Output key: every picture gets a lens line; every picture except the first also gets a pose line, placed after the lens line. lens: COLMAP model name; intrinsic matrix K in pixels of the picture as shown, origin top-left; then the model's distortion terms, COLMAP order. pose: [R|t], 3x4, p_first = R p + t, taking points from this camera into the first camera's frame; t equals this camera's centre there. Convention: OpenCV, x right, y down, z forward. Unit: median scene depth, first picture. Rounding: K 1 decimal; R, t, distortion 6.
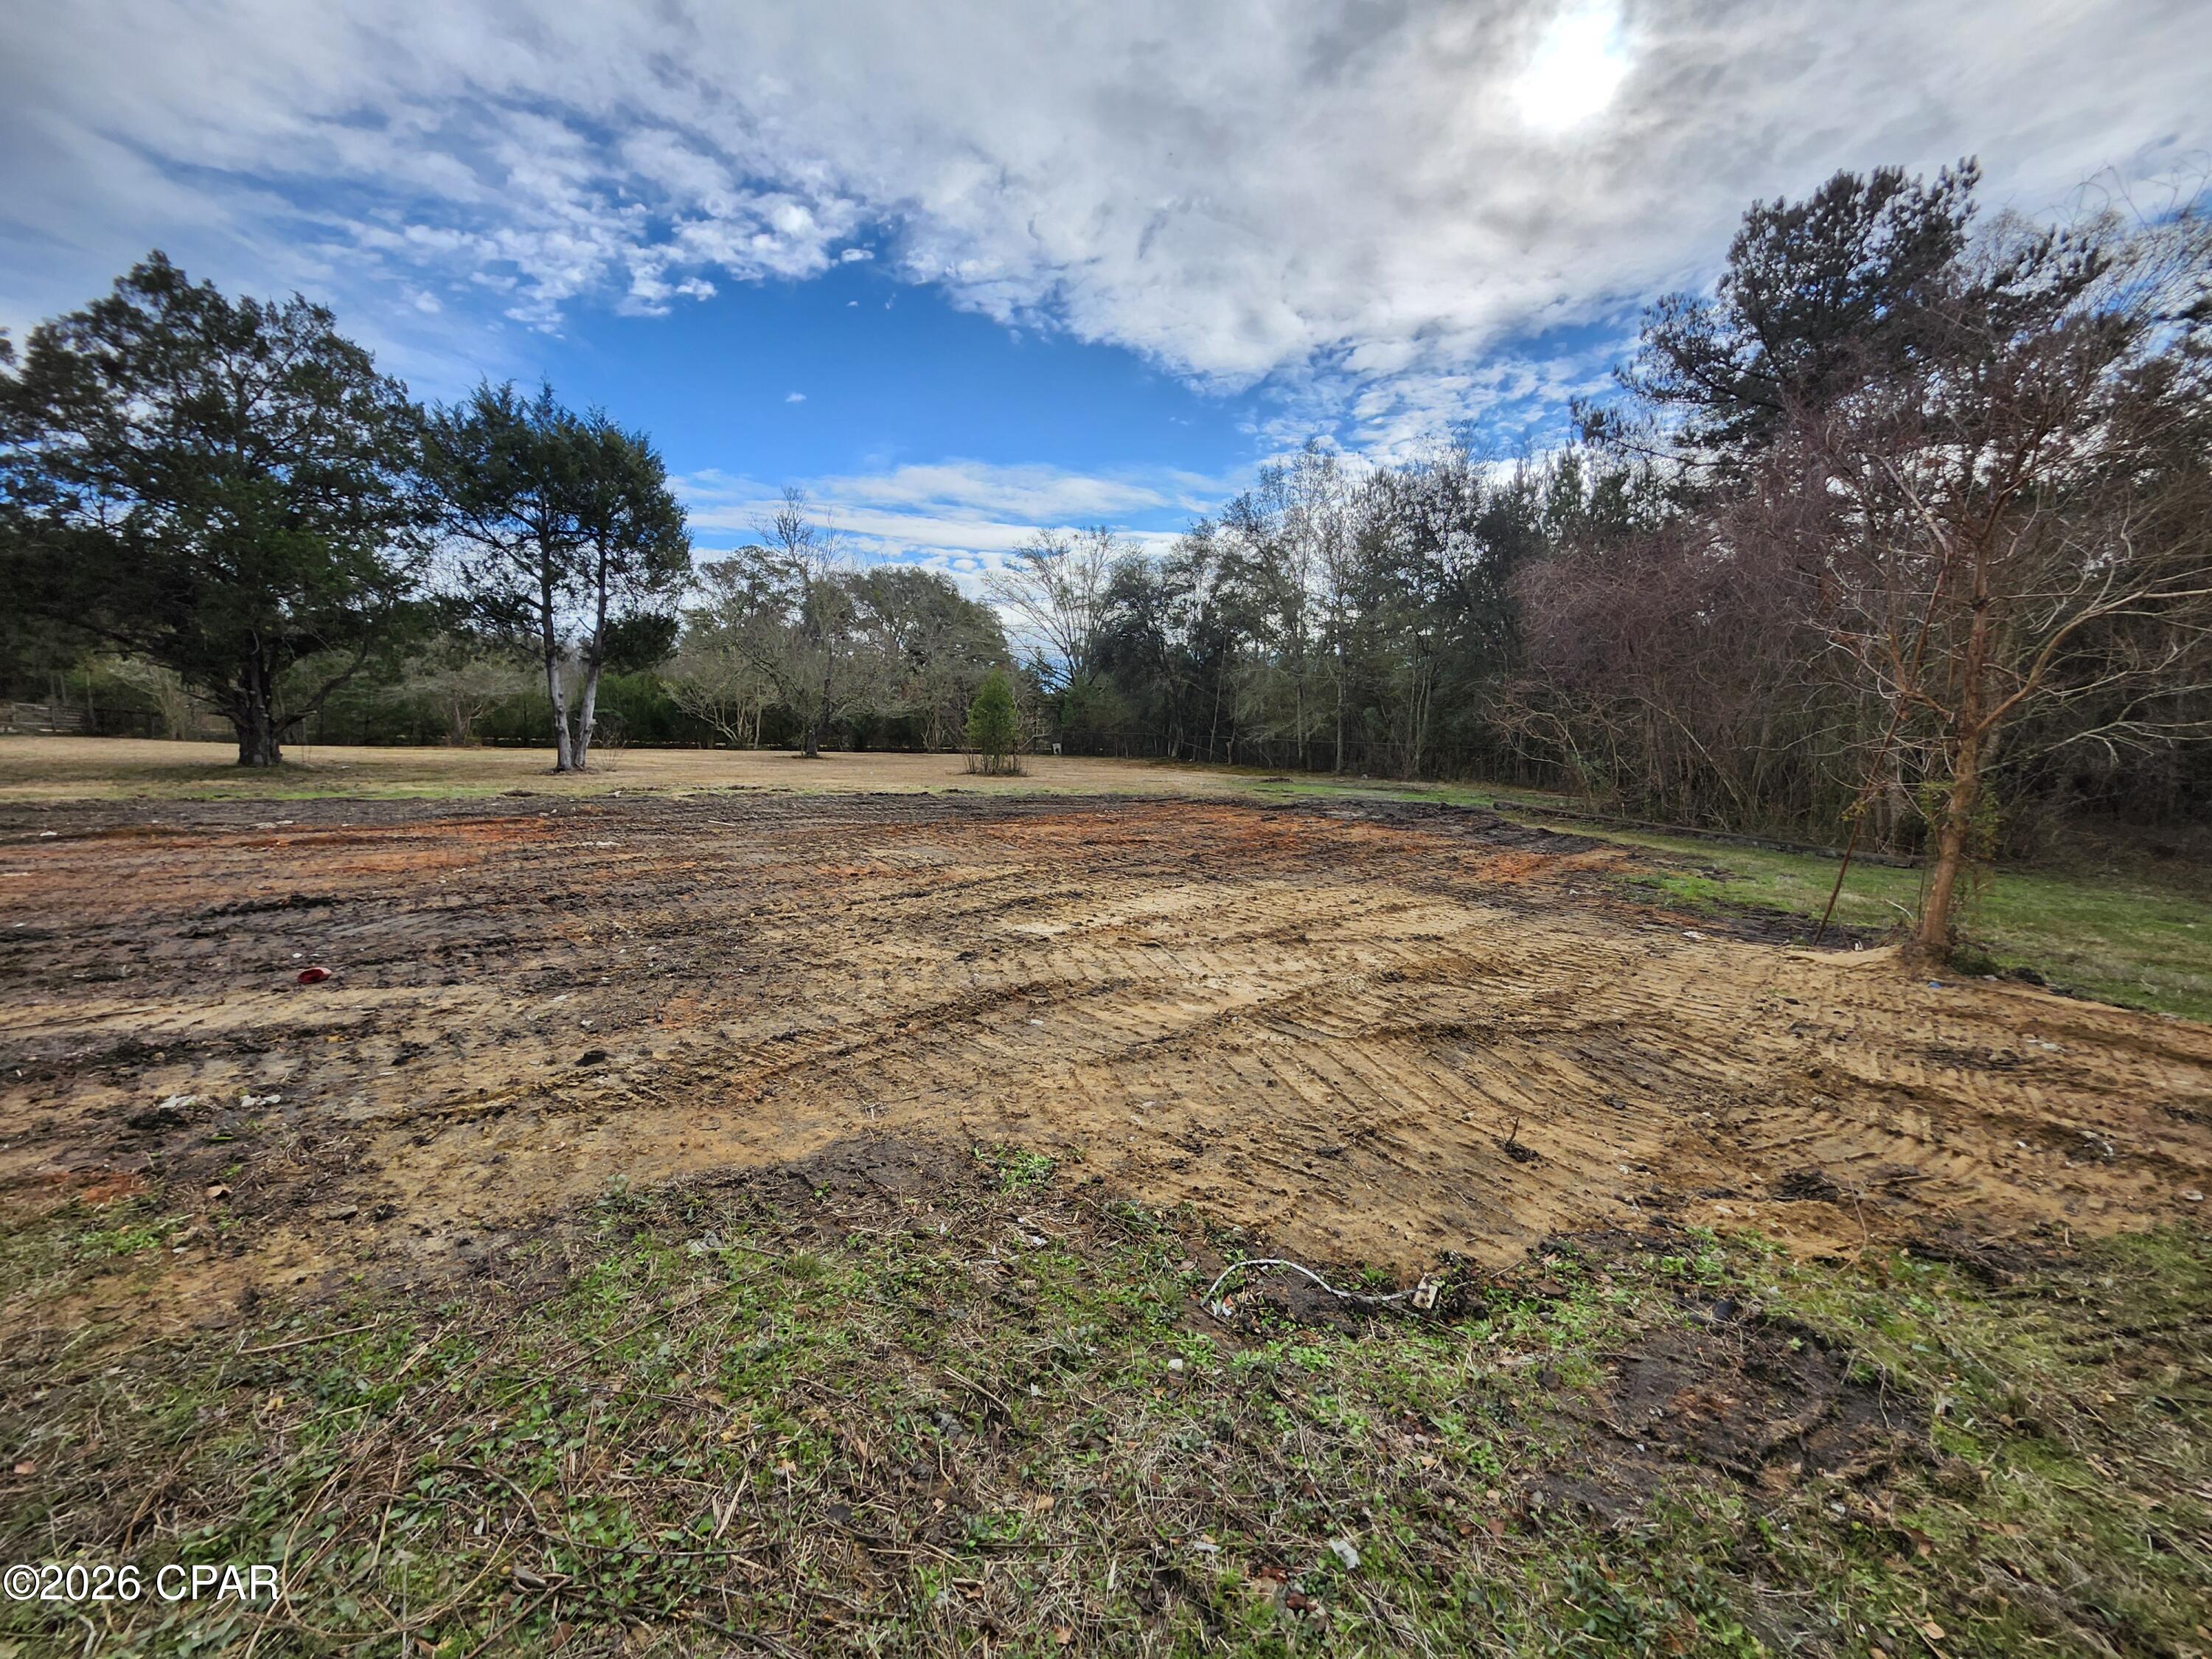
lens RADIAL K [[855.2, 0, 1087.3], [0, 855.2, 826.7], [0, 0, 1]] dist [0.001210, -0.000023]
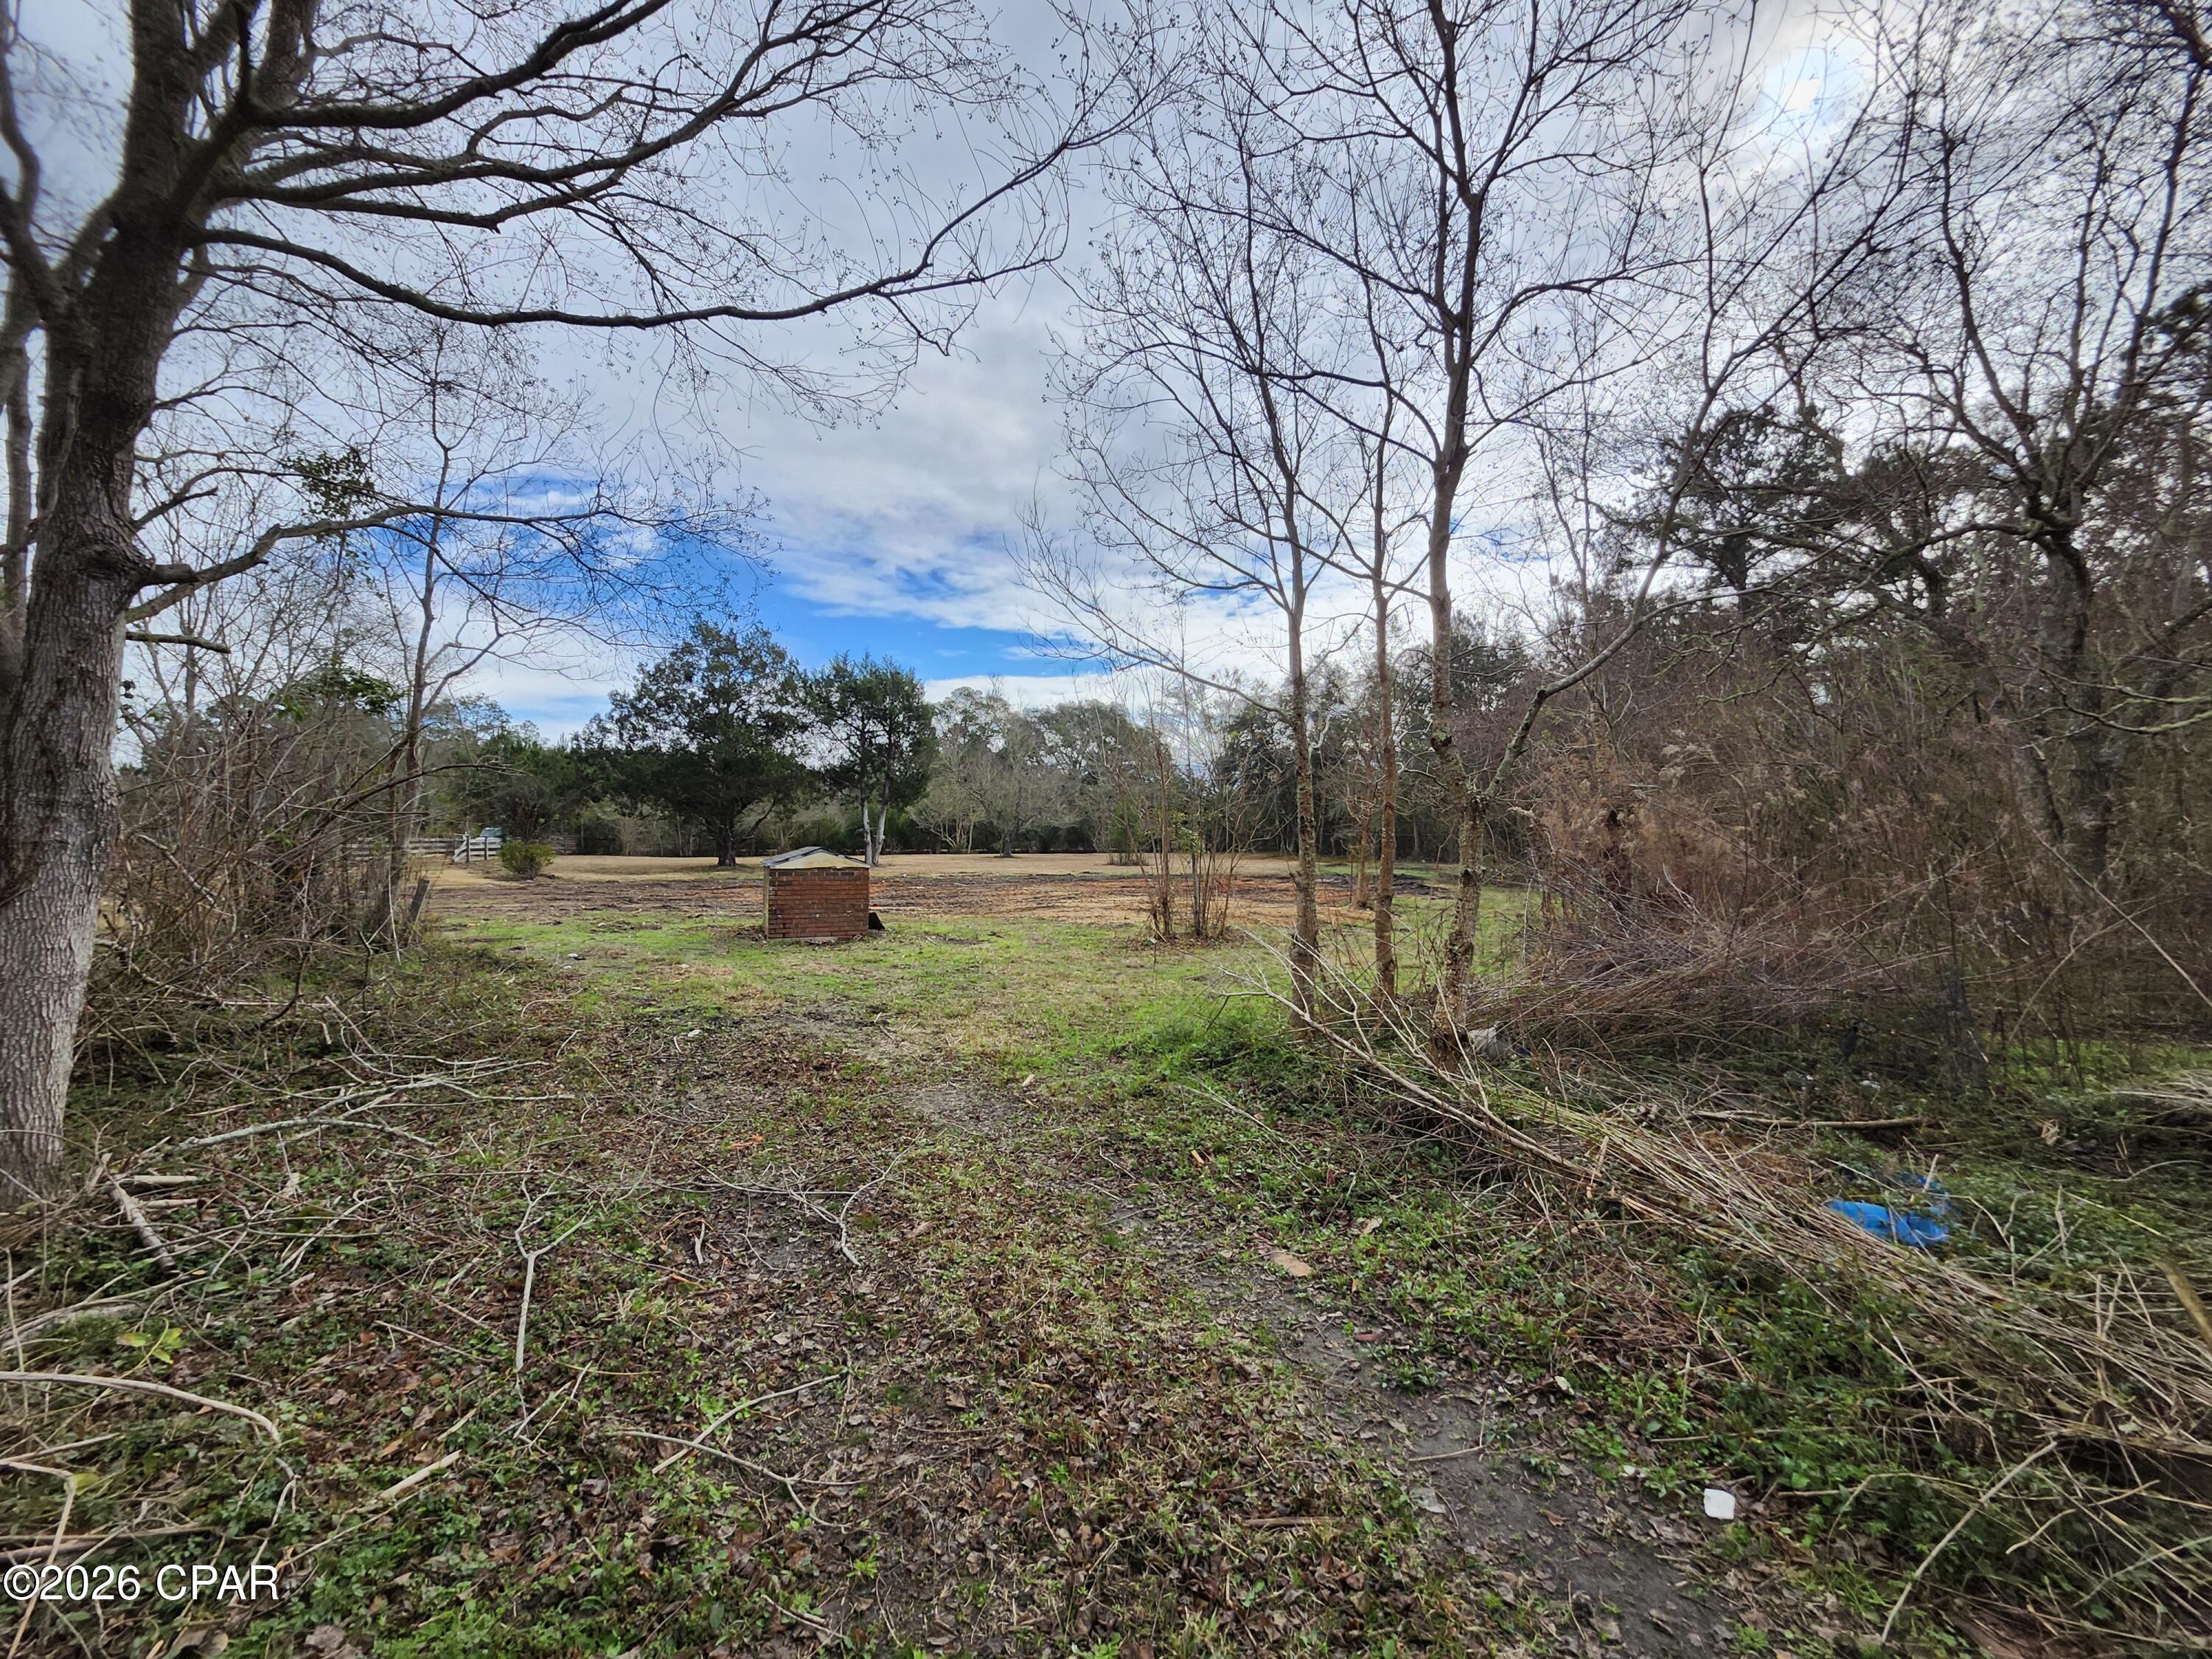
lens RADIAL K [[859.5, 0, 1101.6], [0, 859.5, 818.0], [0, 0, 1]] dist [0.001424, -0.001858]
pose [[0.978140, -0.032946, -0.205322, 0.083735], [0.006438, 0.991694, -0.128456, 0.025555], [0.207849, 0.124326, 0.970228, -0.239391]]
